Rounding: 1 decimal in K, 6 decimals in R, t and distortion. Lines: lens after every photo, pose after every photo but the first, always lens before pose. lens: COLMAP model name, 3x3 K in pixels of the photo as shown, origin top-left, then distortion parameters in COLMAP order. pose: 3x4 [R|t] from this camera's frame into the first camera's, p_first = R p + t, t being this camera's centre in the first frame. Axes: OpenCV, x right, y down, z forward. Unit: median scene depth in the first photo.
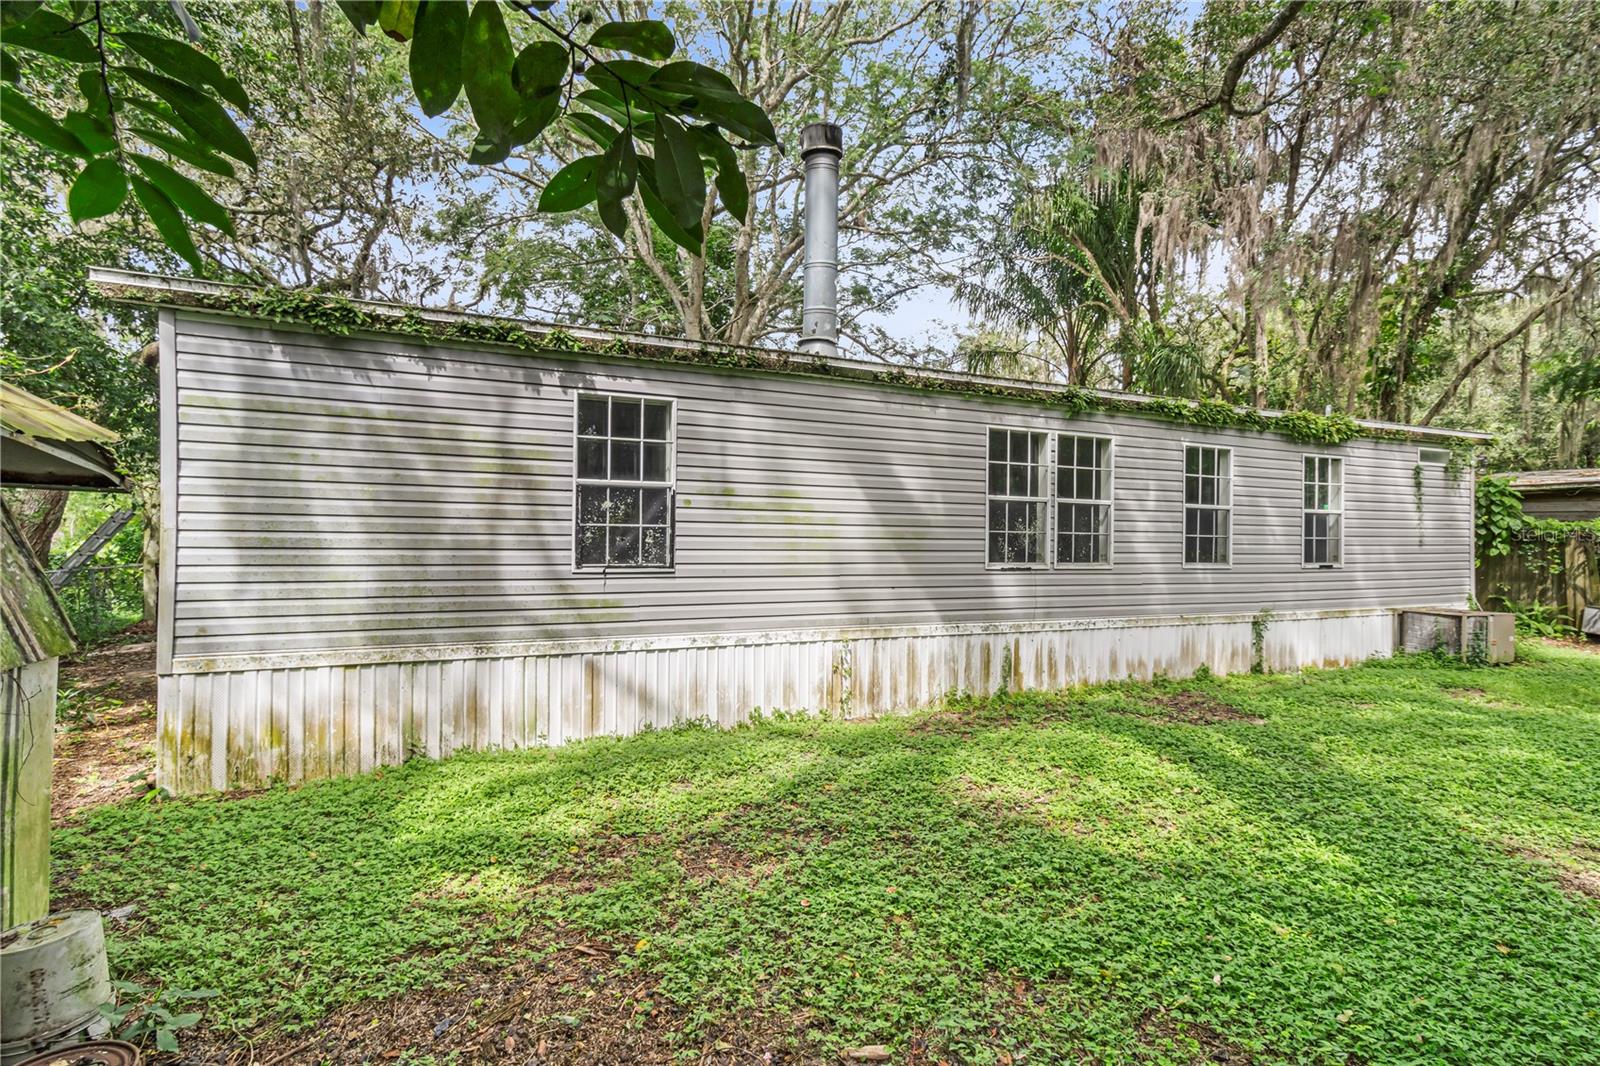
lens RADIAL K [[847.1, 0, 799.8], [0, 847.1, 535.5], [0, 0, 1]] dist [0.002330, 0.000030]
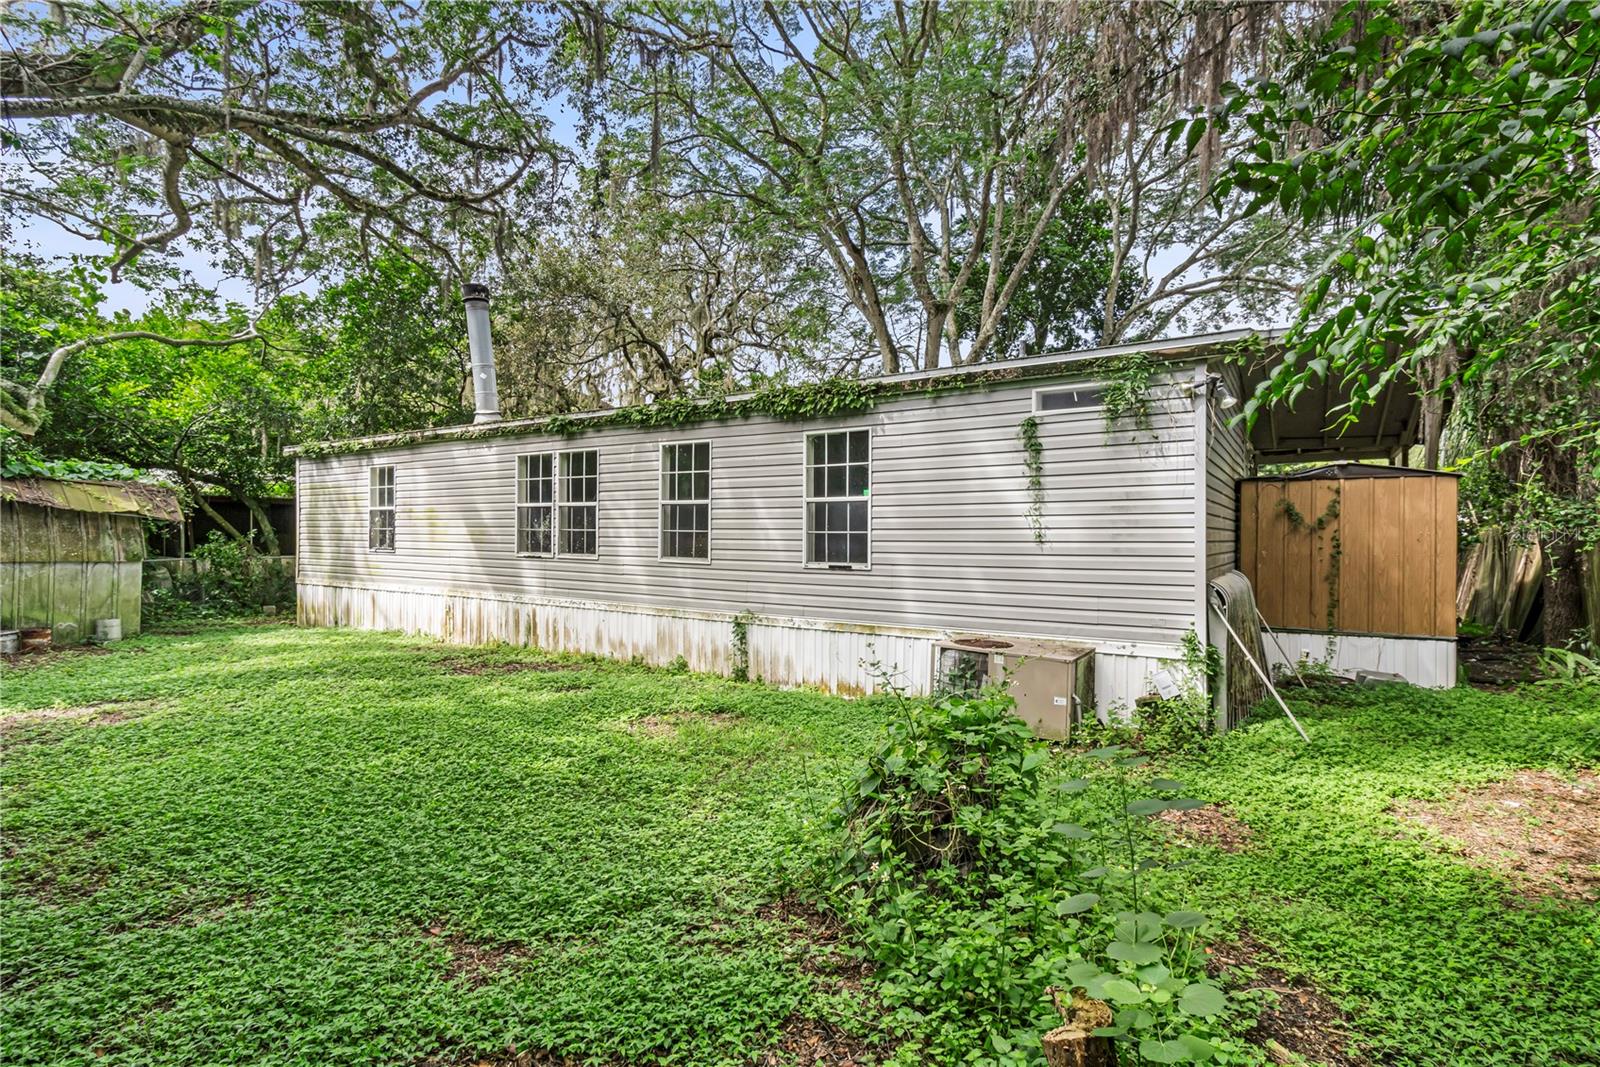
lens RADIAL K [[765.8, 0, 798.8], [0, 765.8, 538.1], [0, 0, 1]] dist [0.008021, 0.001097]
pose [[0.511105, -0.008656, -0.859475, 1.353363], [-0.004819, 0.999905, -0.012936, 0.020633], [0.859505, 0.010754, 0.511014, 0.654369]]
